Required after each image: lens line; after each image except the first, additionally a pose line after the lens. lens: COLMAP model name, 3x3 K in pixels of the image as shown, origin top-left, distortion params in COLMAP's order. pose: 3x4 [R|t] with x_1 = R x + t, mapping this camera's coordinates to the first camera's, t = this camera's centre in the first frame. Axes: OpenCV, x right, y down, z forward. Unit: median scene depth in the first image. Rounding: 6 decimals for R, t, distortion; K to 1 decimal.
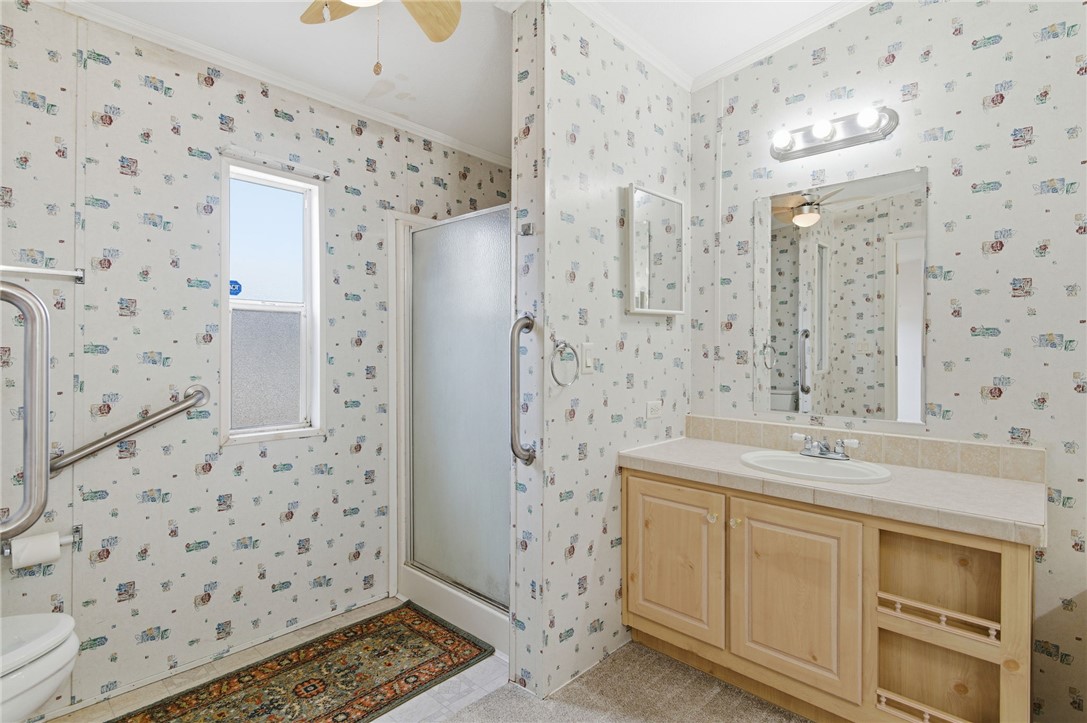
lens RADIAL K [[533.3, 0, 544.0], [0, 533.3, 351.1], [0, 0, 1]] dist [0.004110, -0.000825]
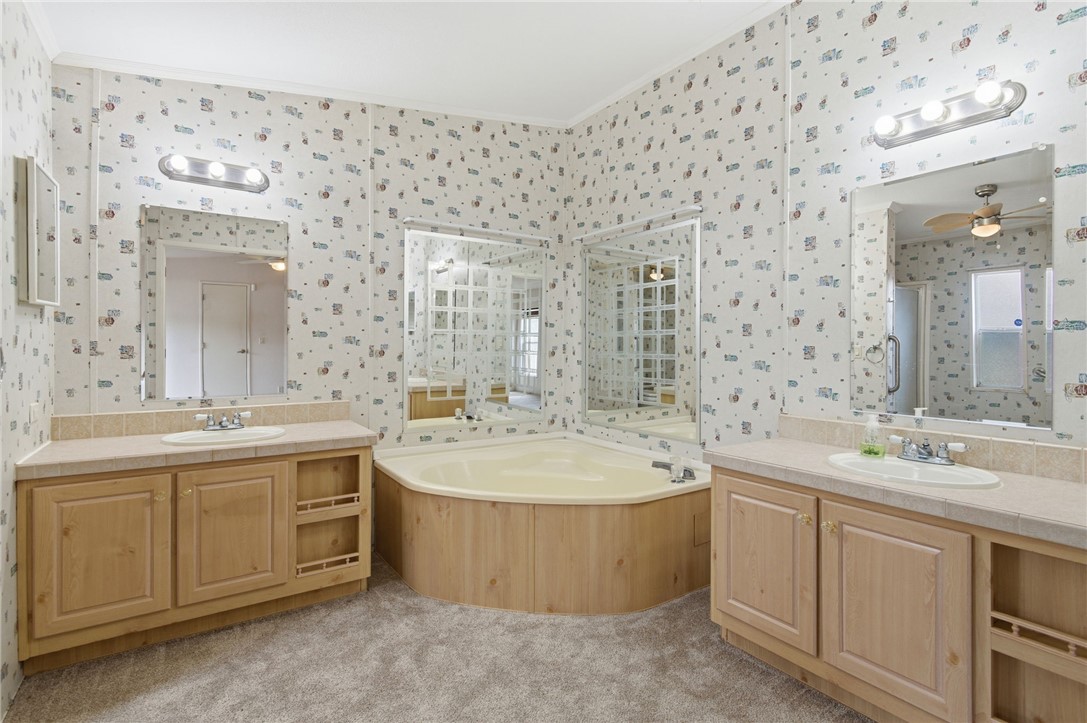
lens RADIAL K [[533.3, 0, 544.0], [0, 533.3, 351.1], [0, 0, 1]] dist [0.004110, -0.000825]
pose [[0.215337, -0.012377, 0.976461, -0.550842], [0.000041, 0.999920, 0.012665, -0.004367], [-0.976540, -0.002687, 0.215320, -0.019331]]
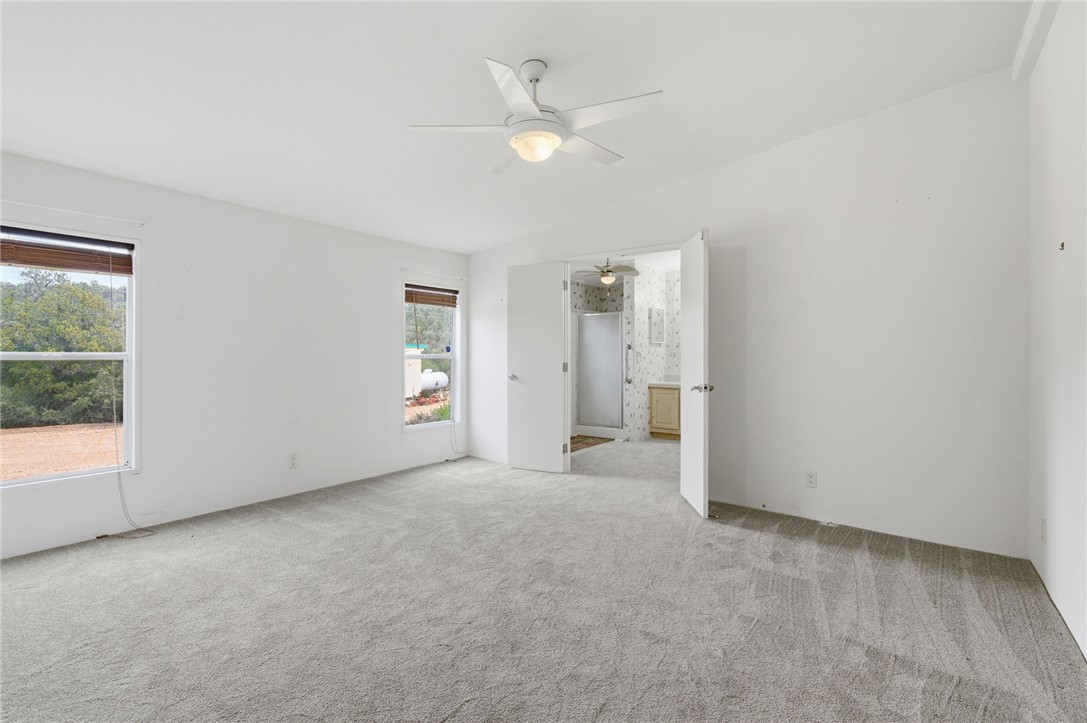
lens RADIAL K [[533.3, 0, 544.0], [0, 533.3, 351.1], [0, 0, 1]] dist [0.004110, -0.000825]
pose [[0.992357, -0.000311, 0.123400, -1.051576], [0.000892, 0.999989, -0.004655, -0.005996], [-0.123397, 0.004730, 0.992346, -2.590824]]
